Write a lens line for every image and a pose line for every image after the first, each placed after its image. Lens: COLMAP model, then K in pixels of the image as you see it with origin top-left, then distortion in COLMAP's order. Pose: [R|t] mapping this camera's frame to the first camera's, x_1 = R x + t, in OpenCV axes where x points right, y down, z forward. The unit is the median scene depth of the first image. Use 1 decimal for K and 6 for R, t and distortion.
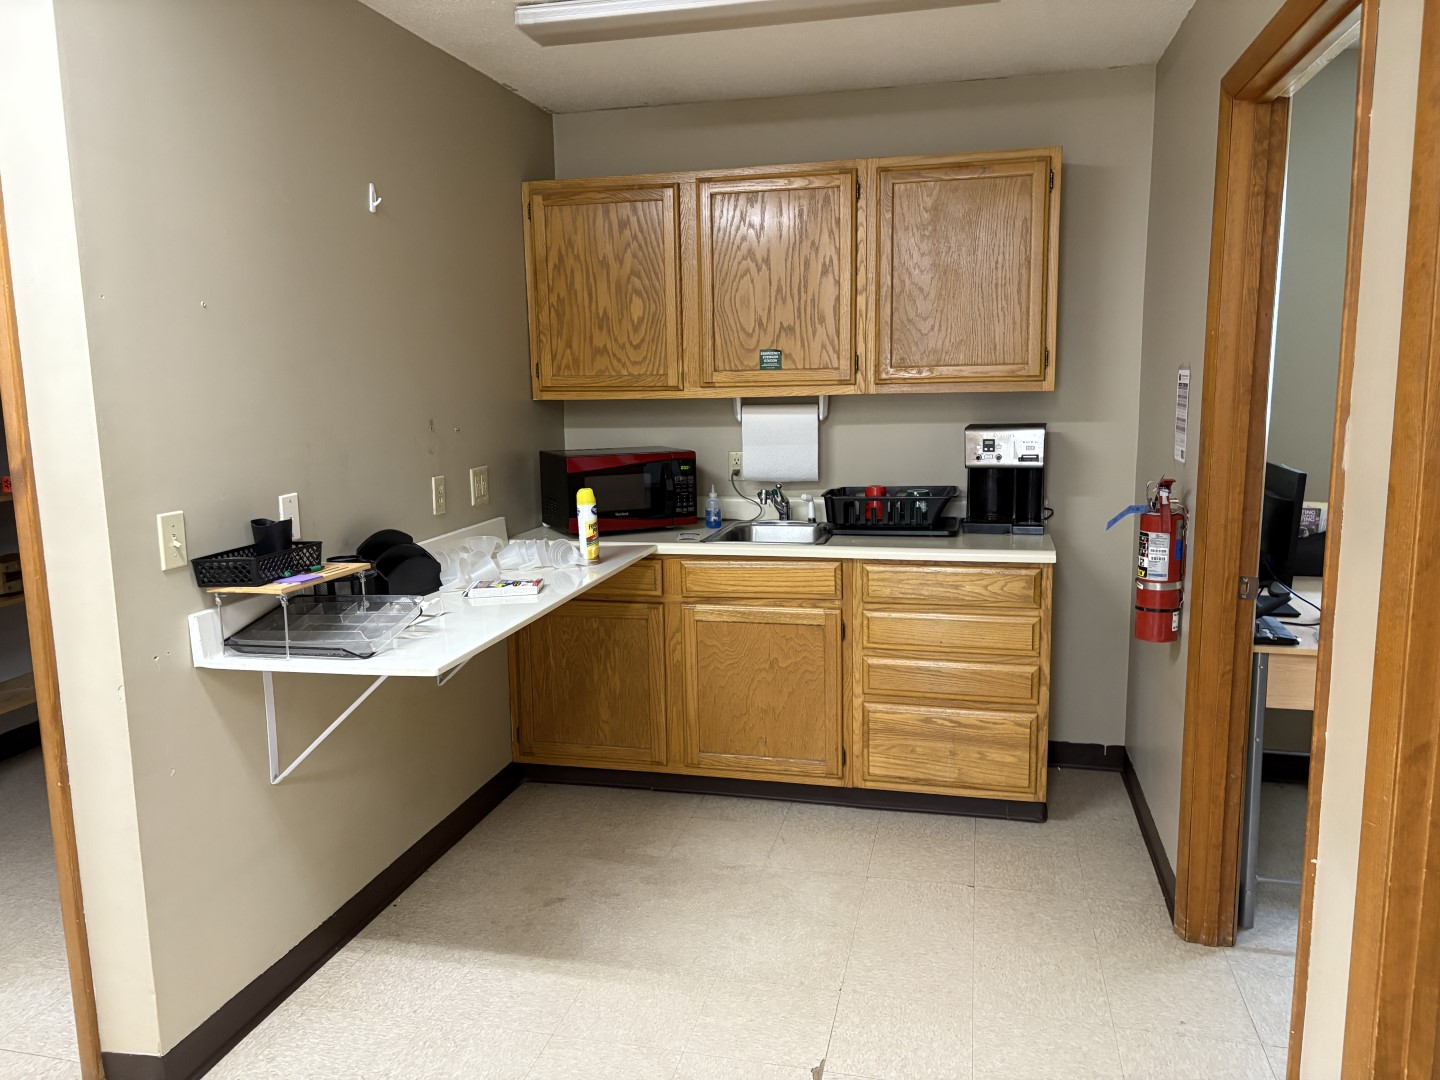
lens RADIAL K [[1067.0, 0, 717.1], [0, 1067.0, 511.5], [0, 0, 1]] dist [0.030655, -0.000801]
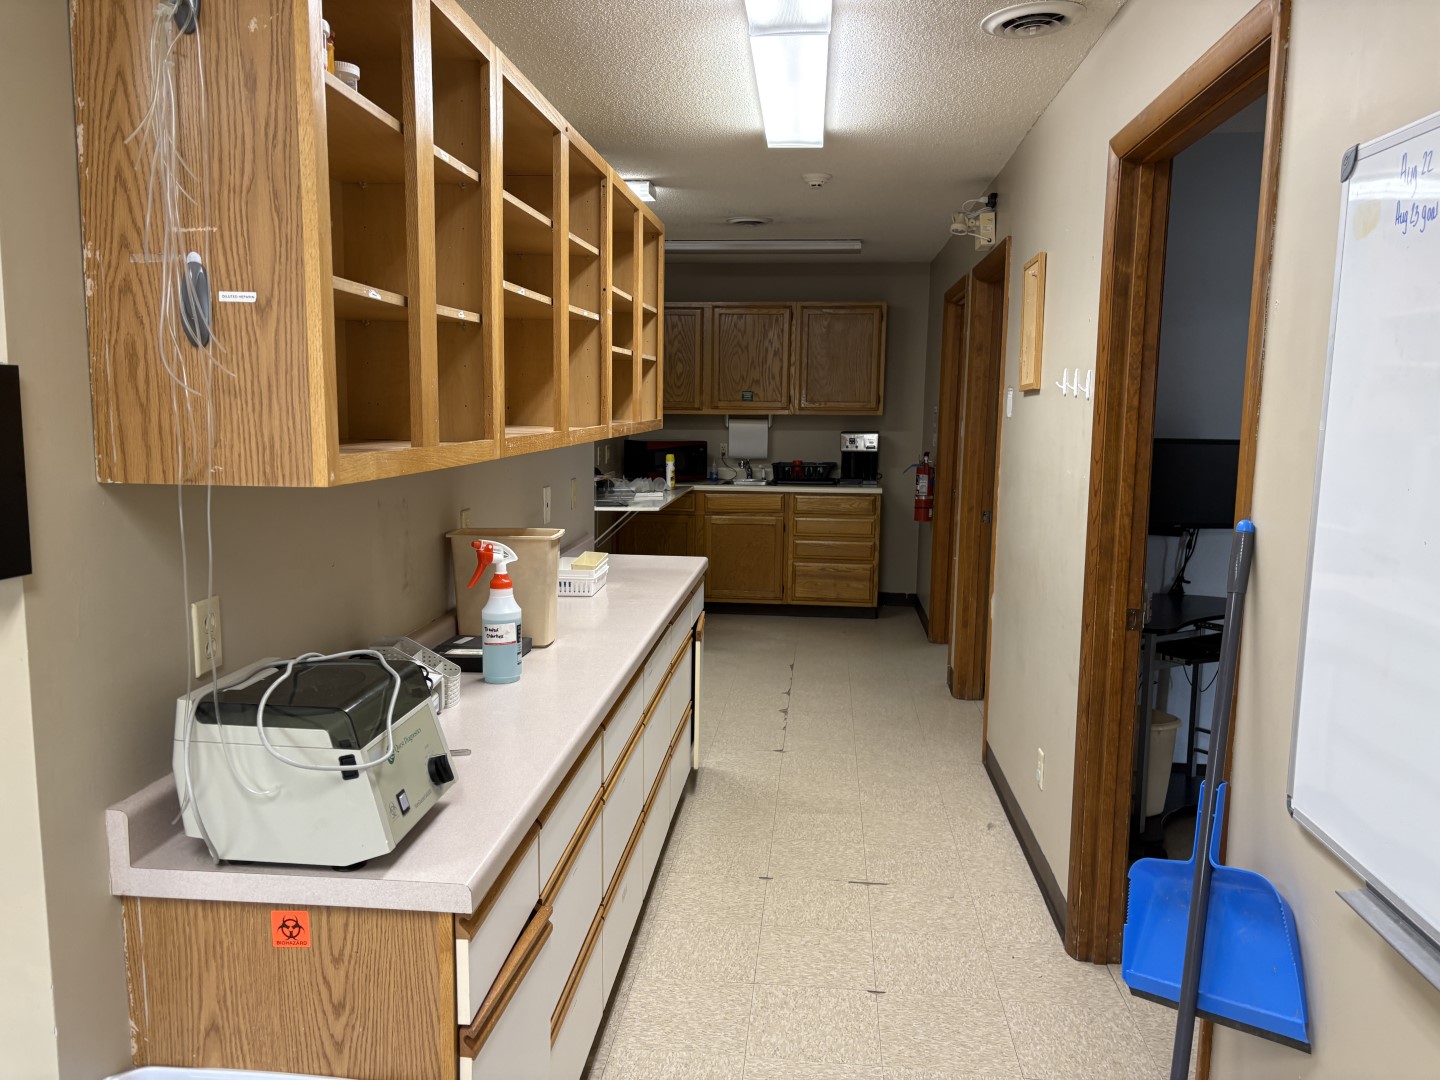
lens RADIAL K [[1070.8, 0, 720.0], [0, 1070.8, 540.0], [0, 0, 1]] dist [0.003002, 0.000193]
pose [[0.988882, 0.010819, 0.148311, -0.306265], [-0.010104, 0.999933, -0.005579, 0.144977], [-0.148362, 0.004018, 0.988925, -1.018403]]
